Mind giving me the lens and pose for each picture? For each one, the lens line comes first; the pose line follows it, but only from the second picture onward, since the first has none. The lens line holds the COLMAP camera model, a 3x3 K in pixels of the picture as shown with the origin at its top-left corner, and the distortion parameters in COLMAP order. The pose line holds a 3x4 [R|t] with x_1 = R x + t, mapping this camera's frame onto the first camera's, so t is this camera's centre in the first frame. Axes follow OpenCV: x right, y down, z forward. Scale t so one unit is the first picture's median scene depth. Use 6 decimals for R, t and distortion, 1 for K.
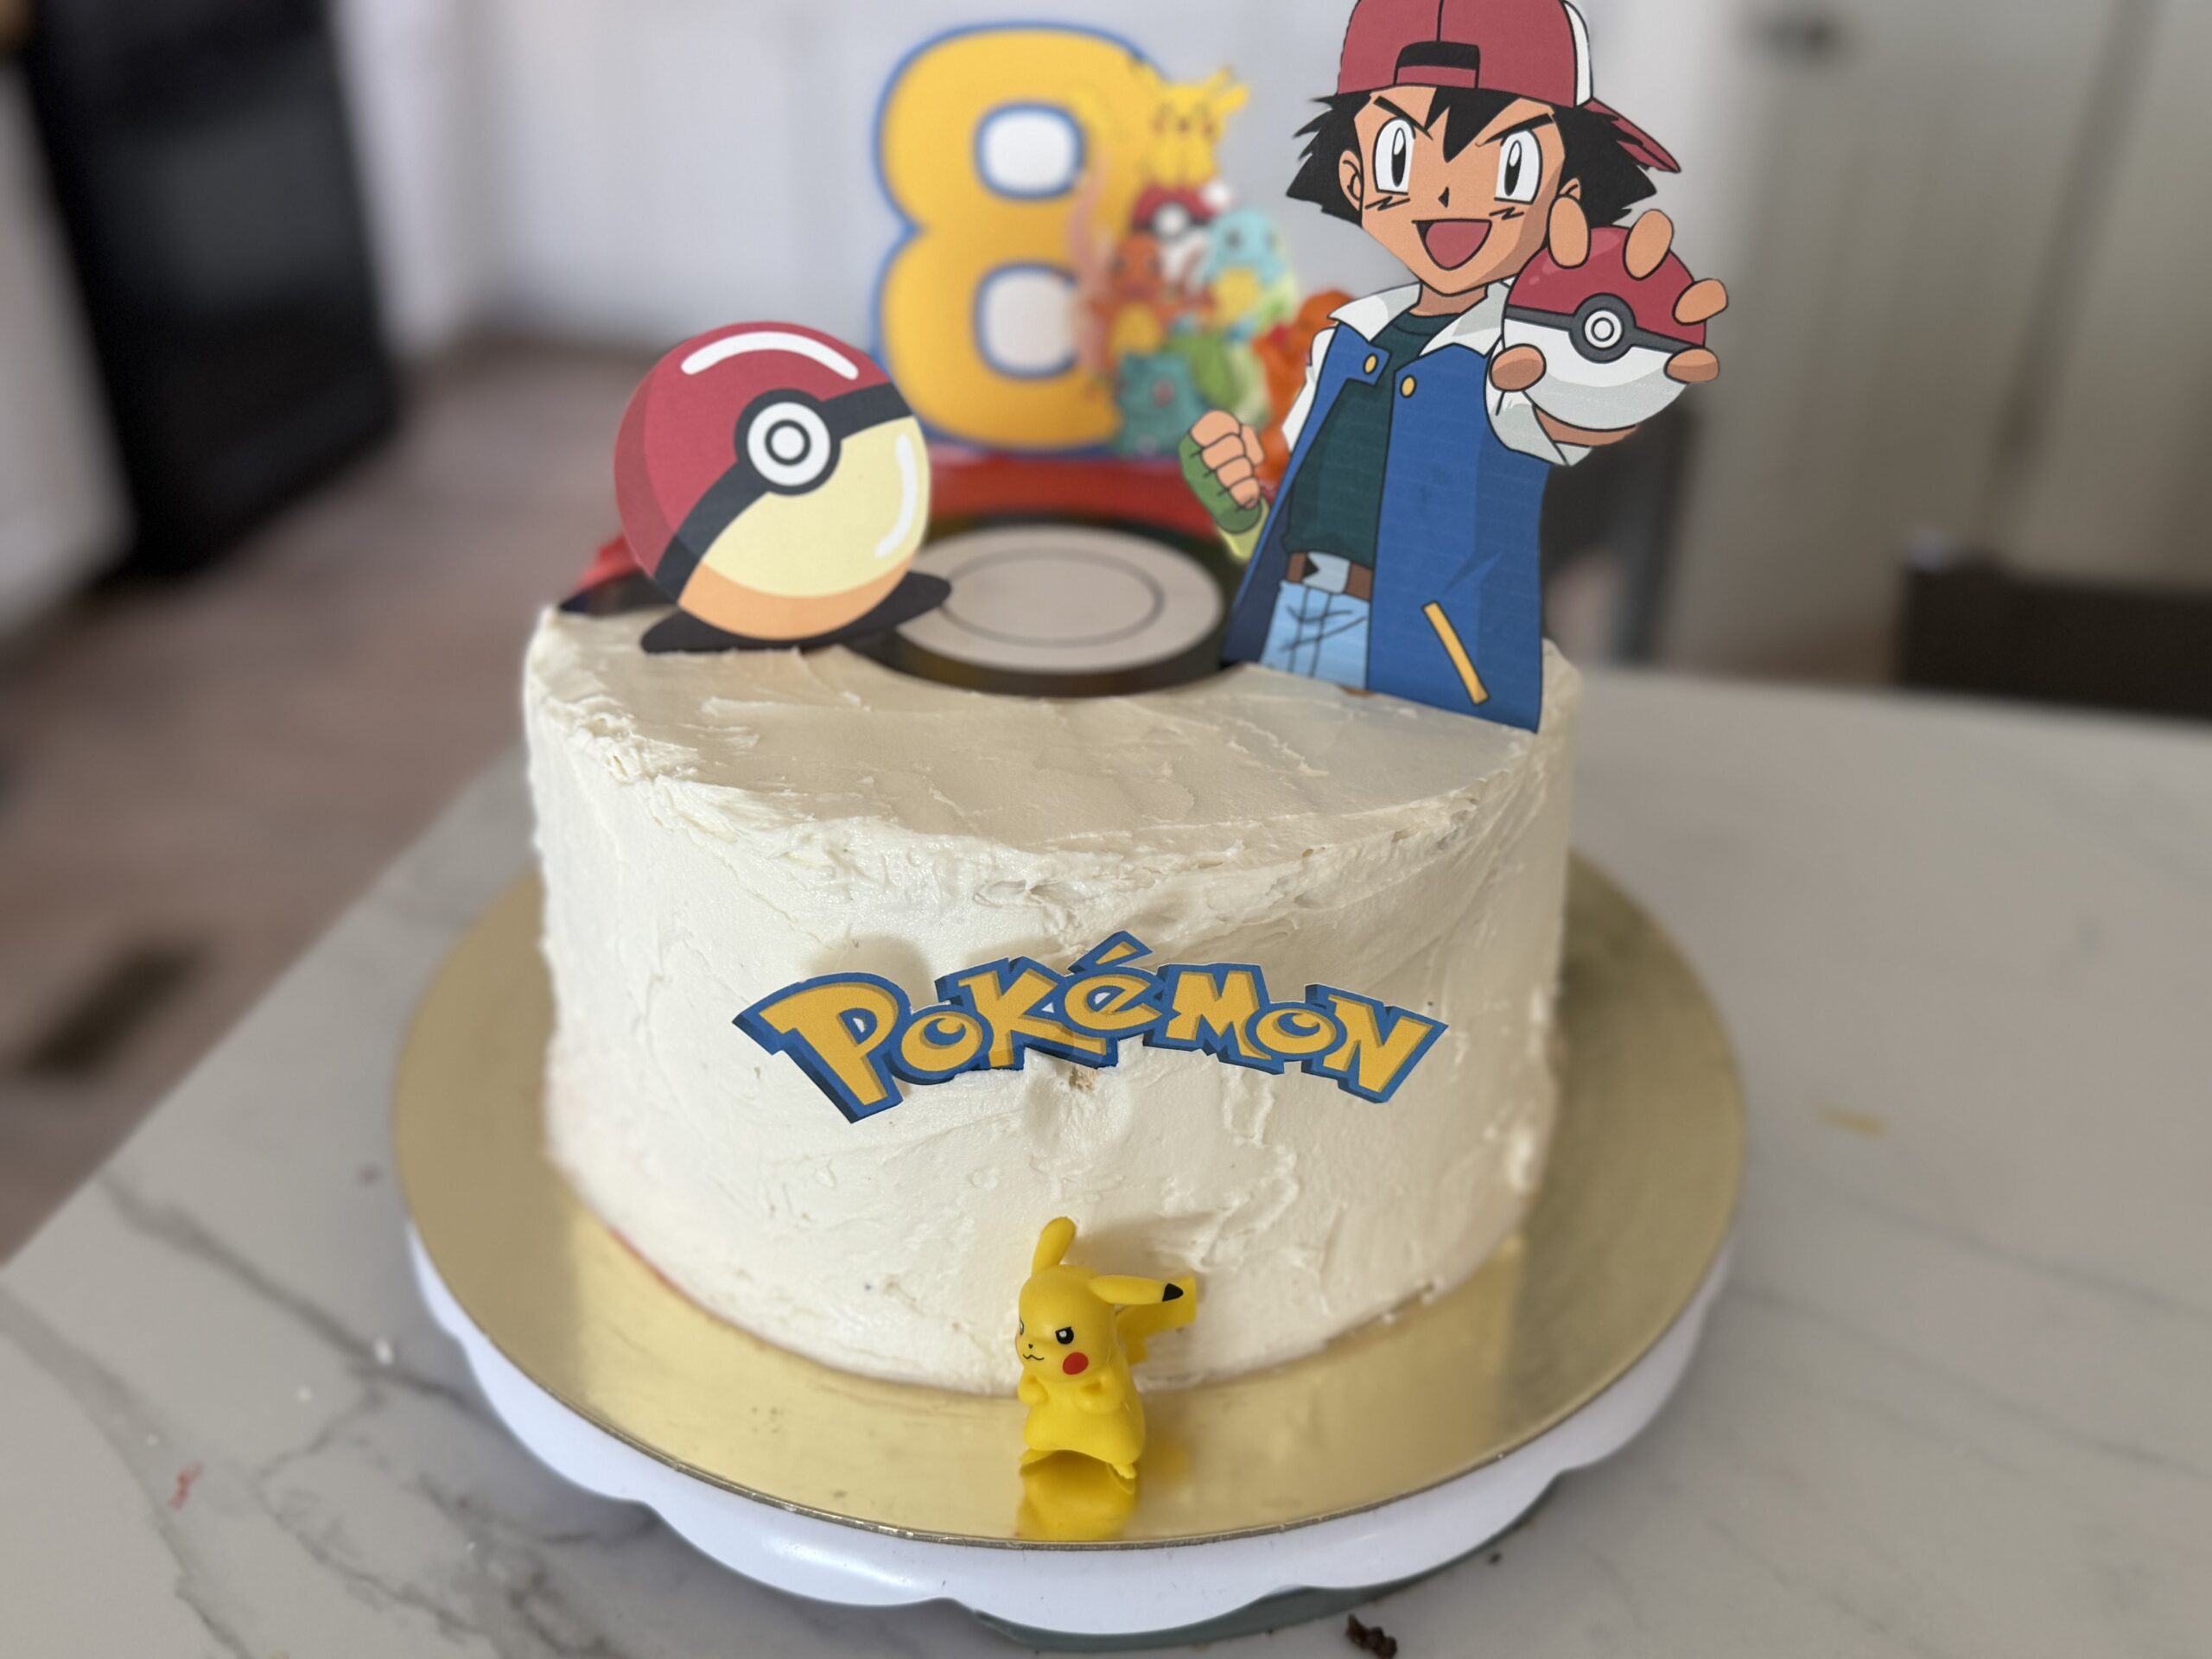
lens RADIAL K [[1905.3, 0, 1104.2], [0, 1905.3, 845.0], [0, 0, 1]] dist [0.170258, -0.444837]
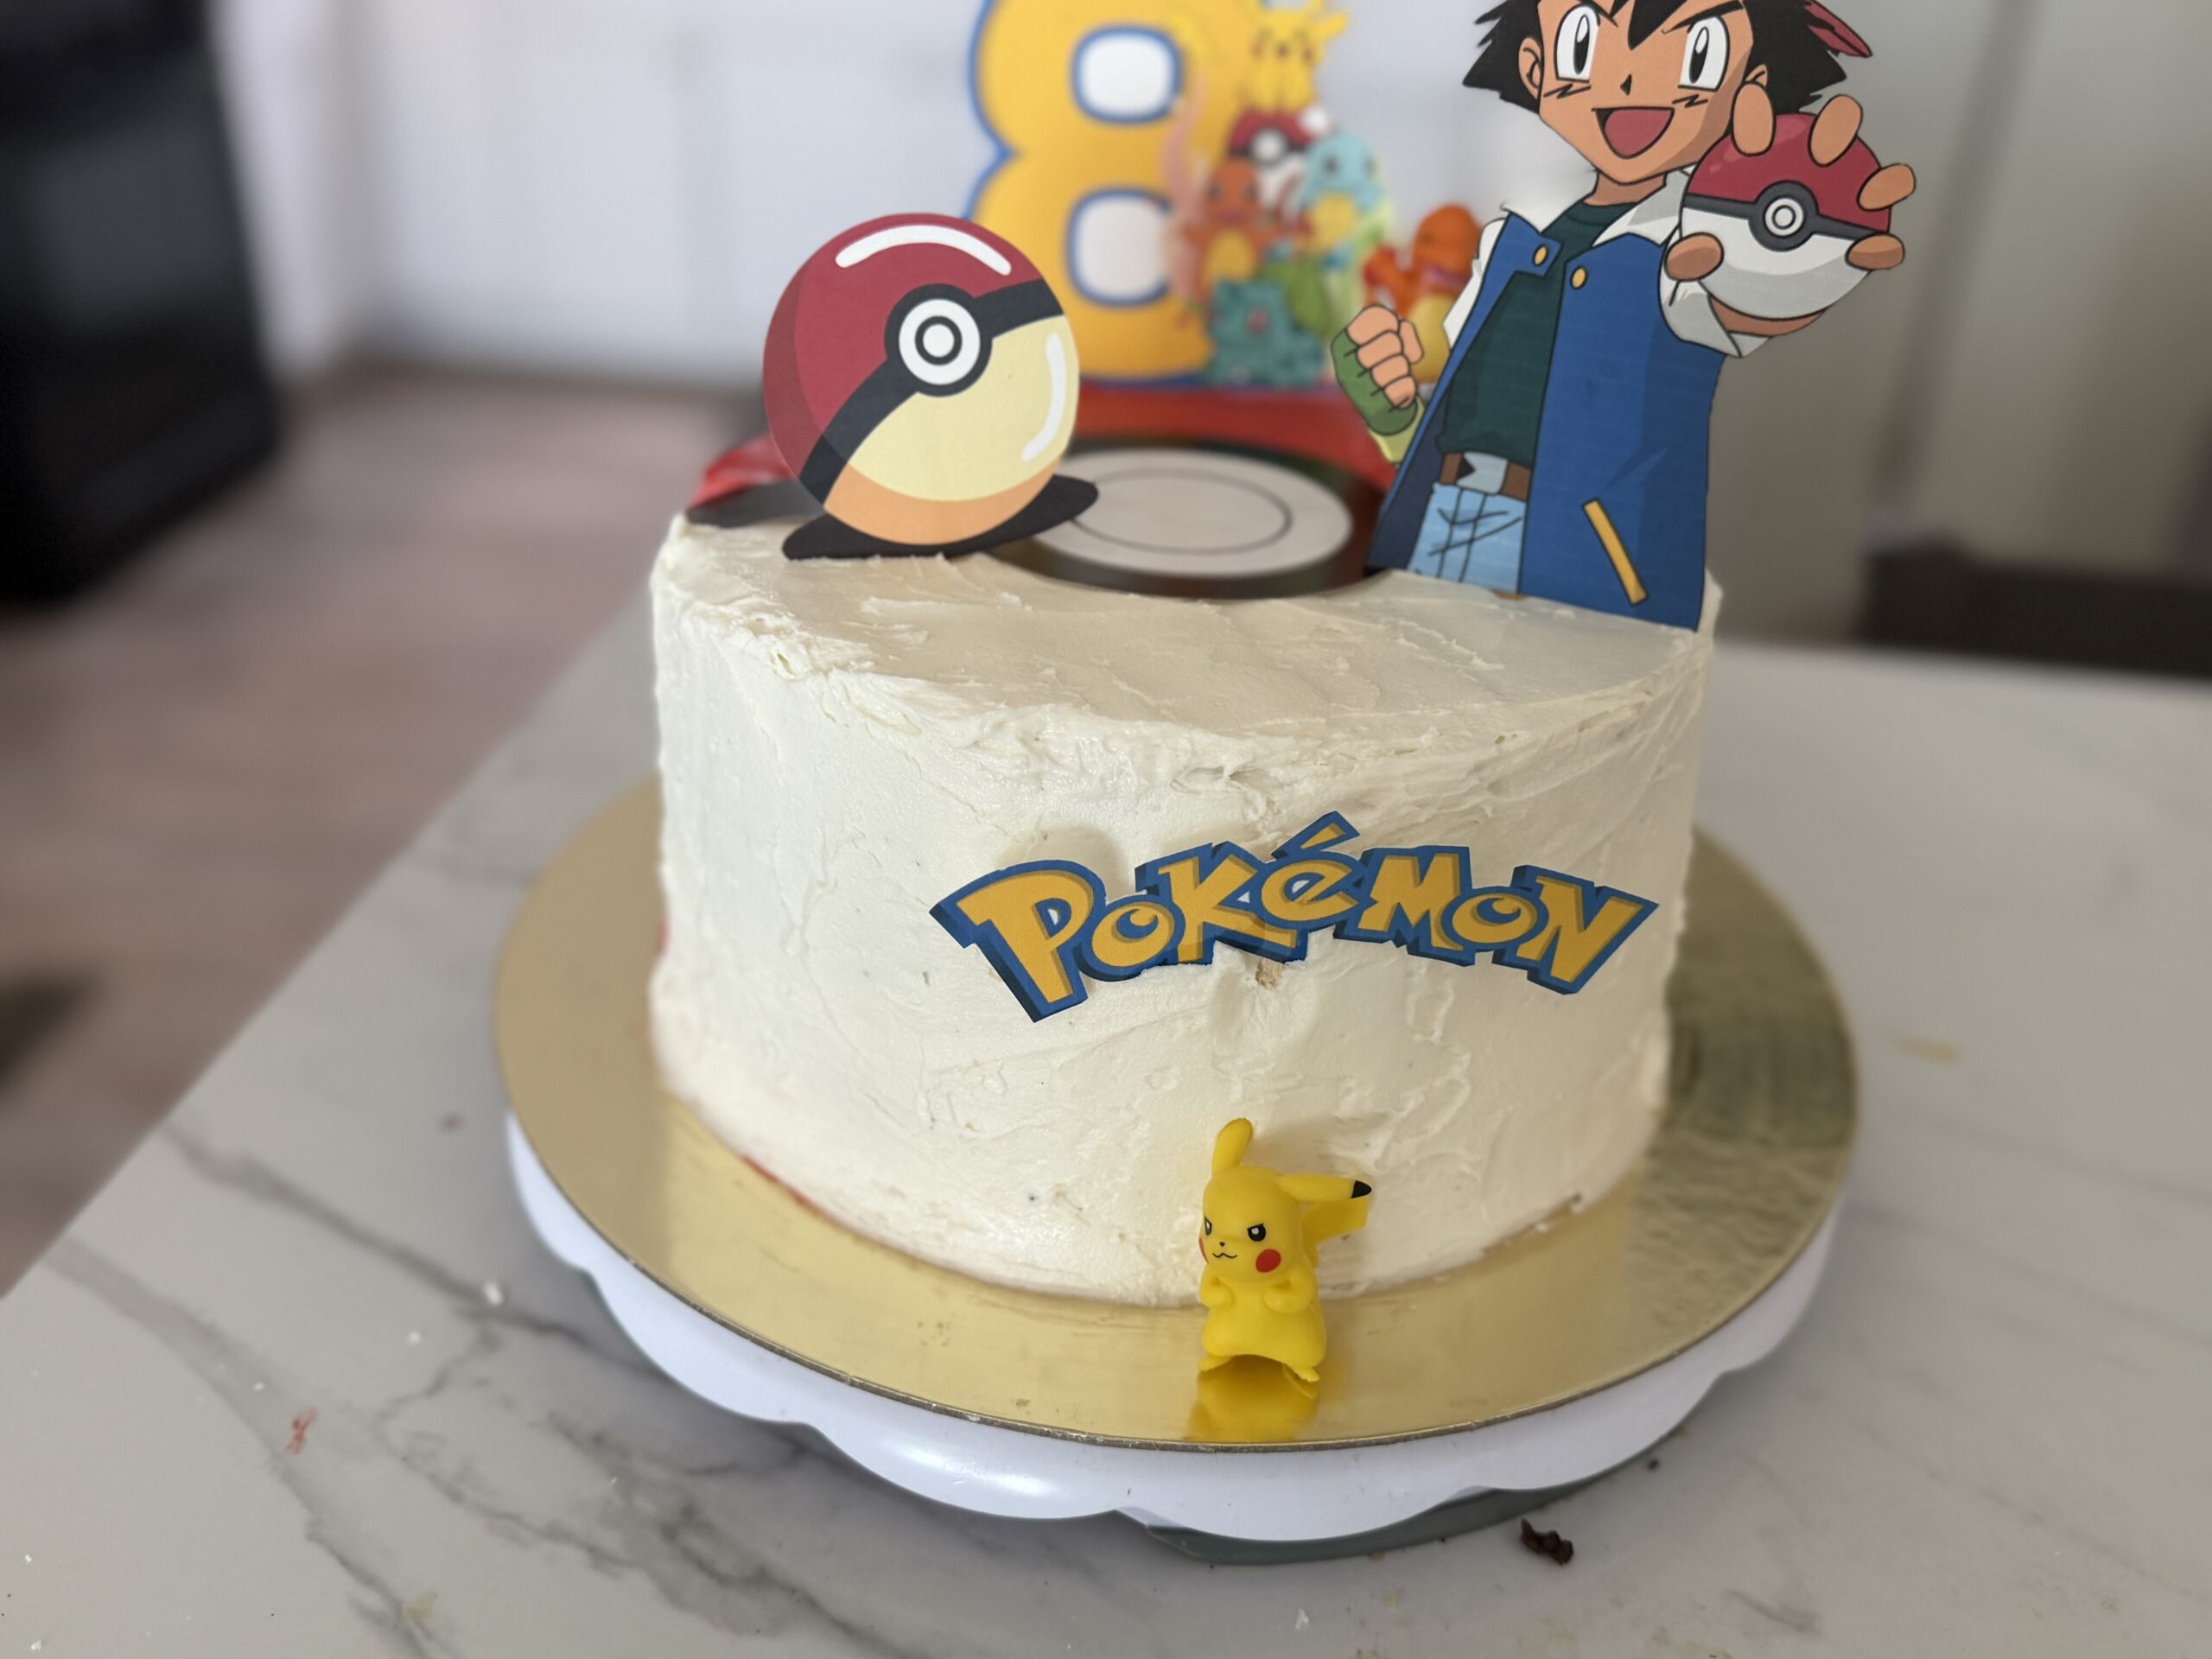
lens RADIAL K [[1905.3, 0, 1104.2], [0, 1905.3, 845.0], [0, 0, 1]] dist [0.170258, -0.444837]
pose [[0.998333, -0.009190, 0.056979, -0.144482], [0.009980, 0.999858, -0.013611, 0.065165], [-0.056846, 0.014157, 0.998283, 0.018811]]
